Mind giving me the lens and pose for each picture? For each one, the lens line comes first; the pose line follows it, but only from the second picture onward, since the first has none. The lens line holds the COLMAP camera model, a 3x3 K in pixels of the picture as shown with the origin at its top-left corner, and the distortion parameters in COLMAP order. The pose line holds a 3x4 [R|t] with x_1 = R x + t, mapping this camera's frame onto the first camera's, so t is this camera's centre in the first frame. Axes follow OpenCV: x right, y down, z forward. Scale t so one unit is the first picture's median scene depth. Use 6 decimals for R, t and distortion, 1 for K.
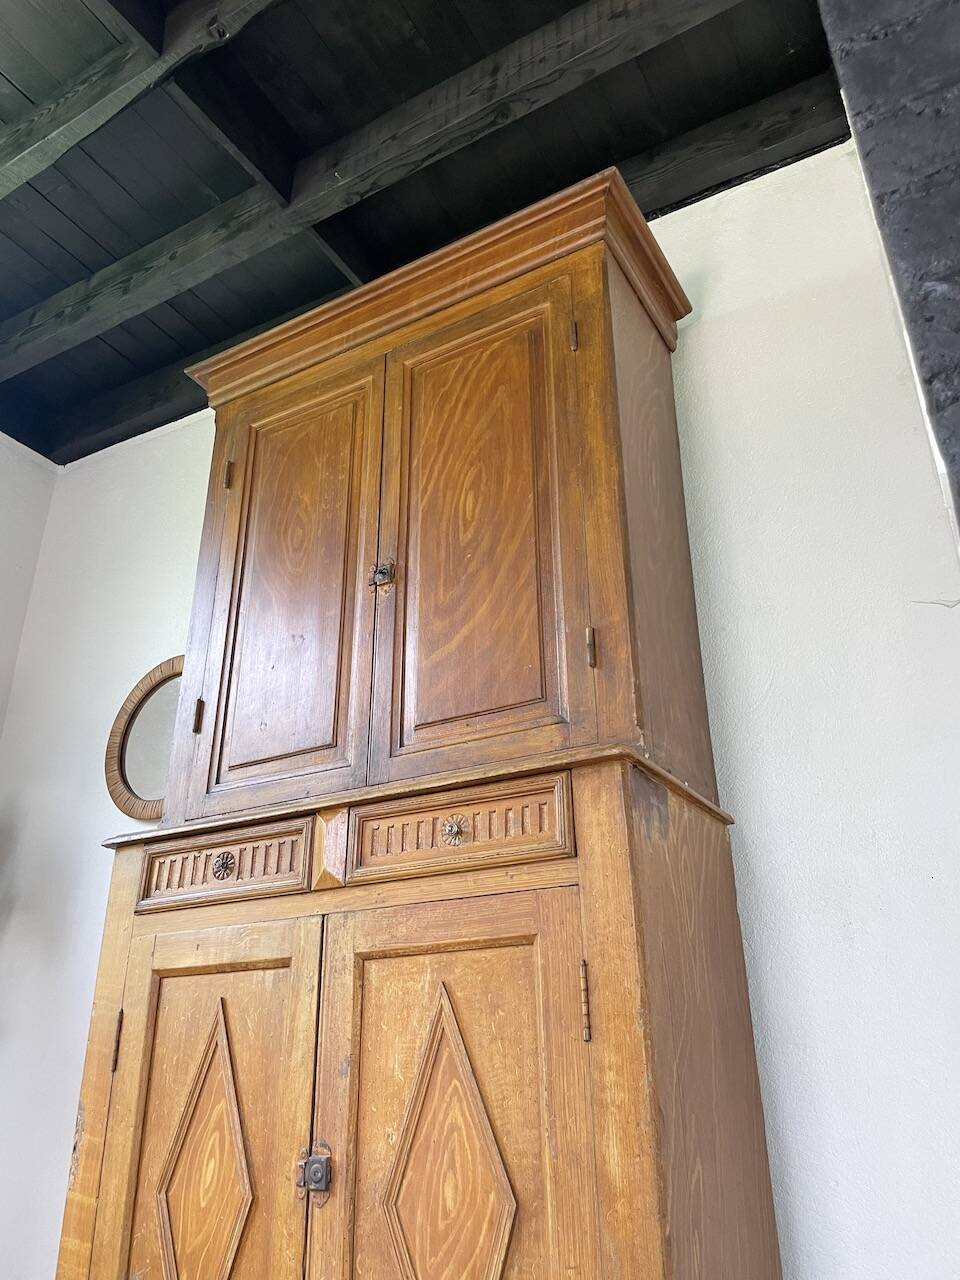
lens RADIAL K [[971.3, 0, 478.1], [0, 971.3, 629.9], [0, 0, 1]] dist [0.087078, -0.119181]
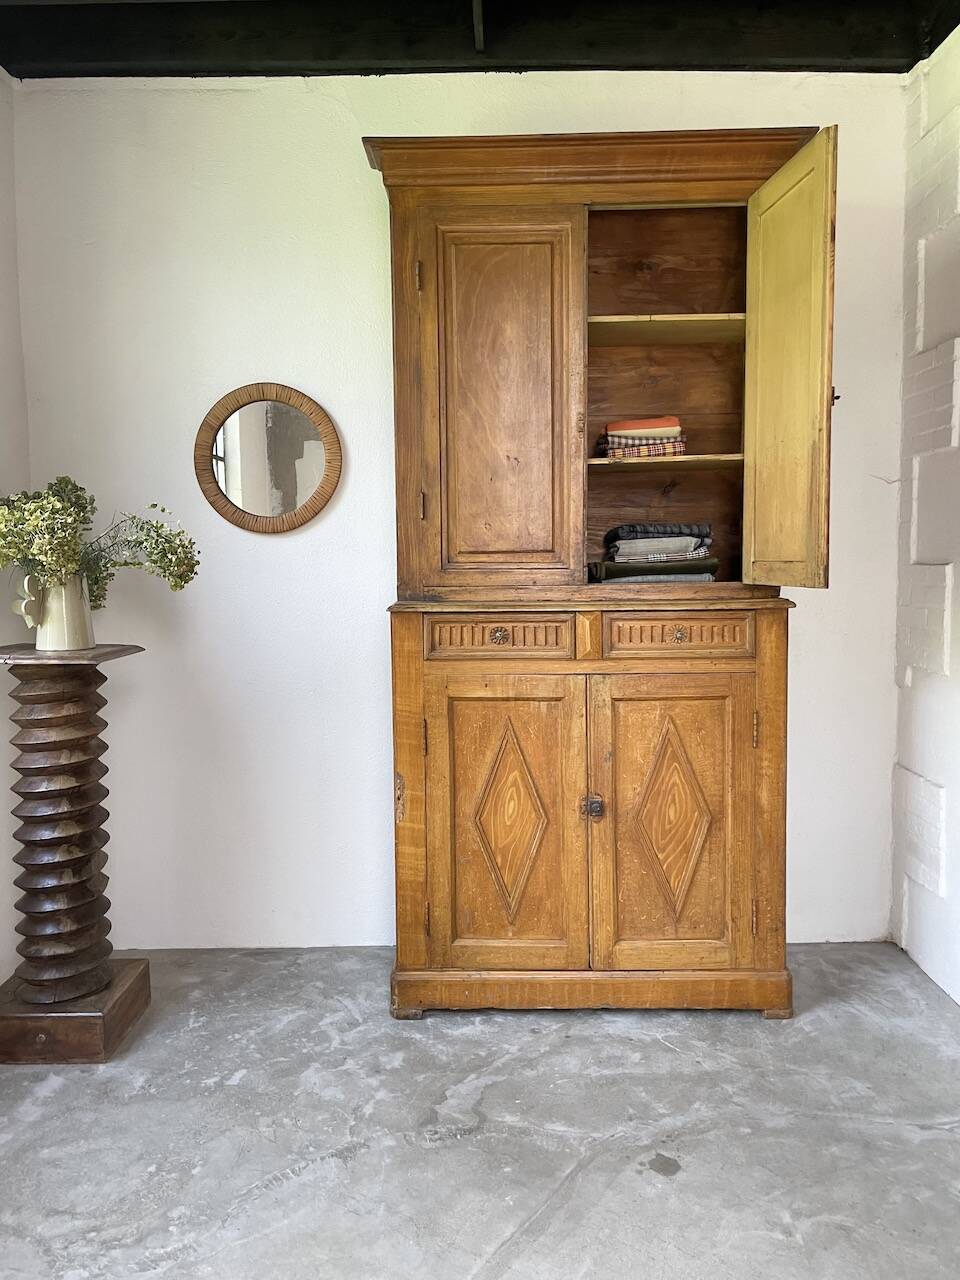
lens RADIAL K [[971.3, 0, 480.3], [0, 971.3, 631.5], [0, 0, 1]] dist [0.087078, -0.119181]
pose [[0.874666, -0.038931, 0.483161, -1.110312], [-0.207157, 0.871135, 0.445208, -0.468255], [-0.438231, -0.489498, 0.753887, -0.123967]]
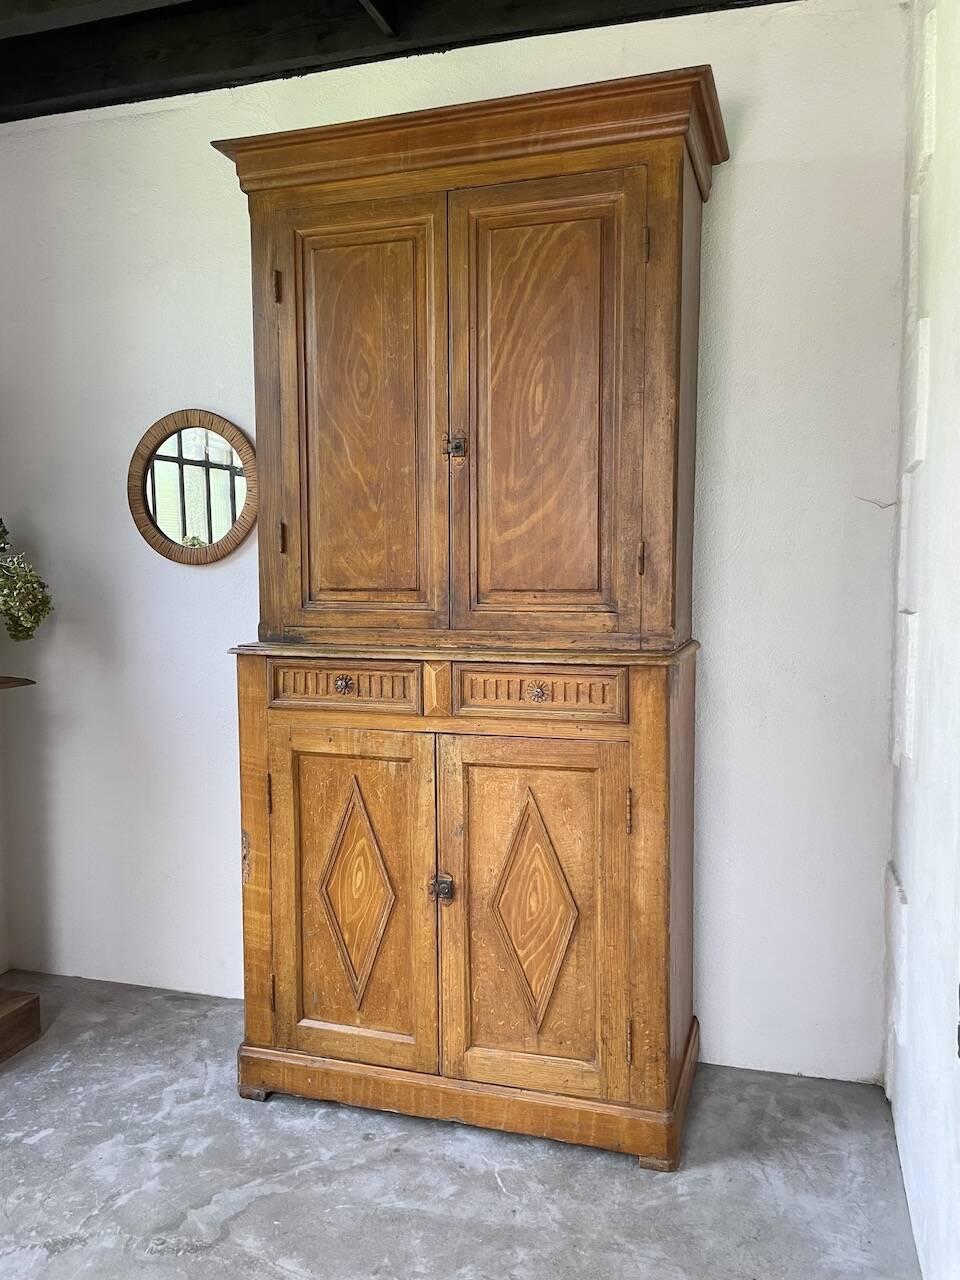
lens RADIAL K [[974.8, 0, 491.9], [0, 974.8, 639.7], [0, 0, 1]] dist [0.085803, -0.118314]
pose [[0.975761, -0.009850, 0.218619, -0.389331], [-0.099810, 0.869004, 0.484634, -0.530118], [-0.194754, -0.494708, 0.846956, -0.156693]]
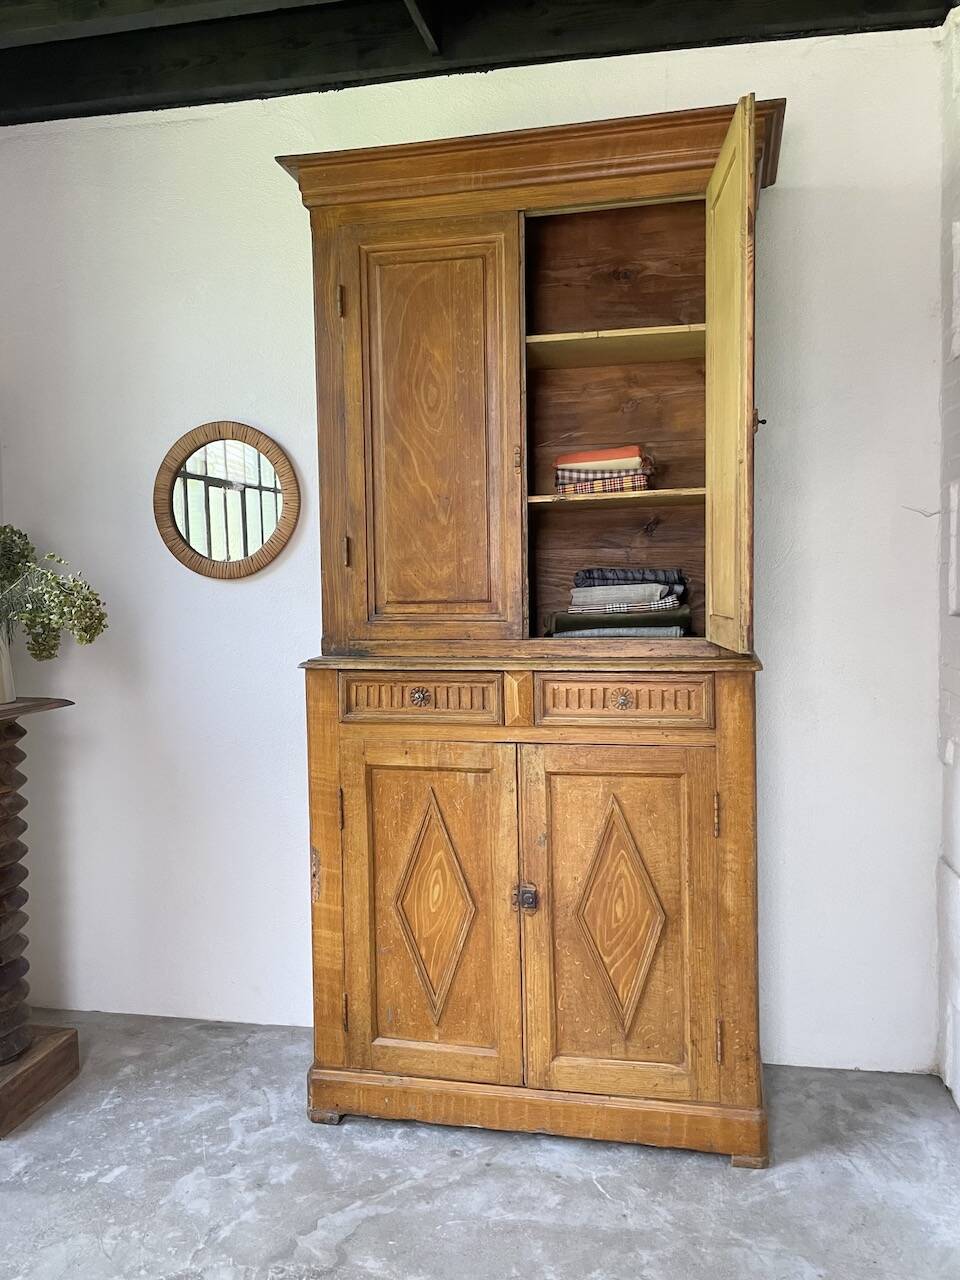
lens RADIAL K [[1009.5, 0, 473.9], [0, 1009.5, 628.7], [0, 0, 1]] dist [0.083044, -0.111813]
pose [[0.953102, -0.021179, 0.301908, -0.666225], [-0.124528, 0.881750, 0.454983, -0.528910], [-0.275844, -0.471241, 0.837760, -0.148631]]
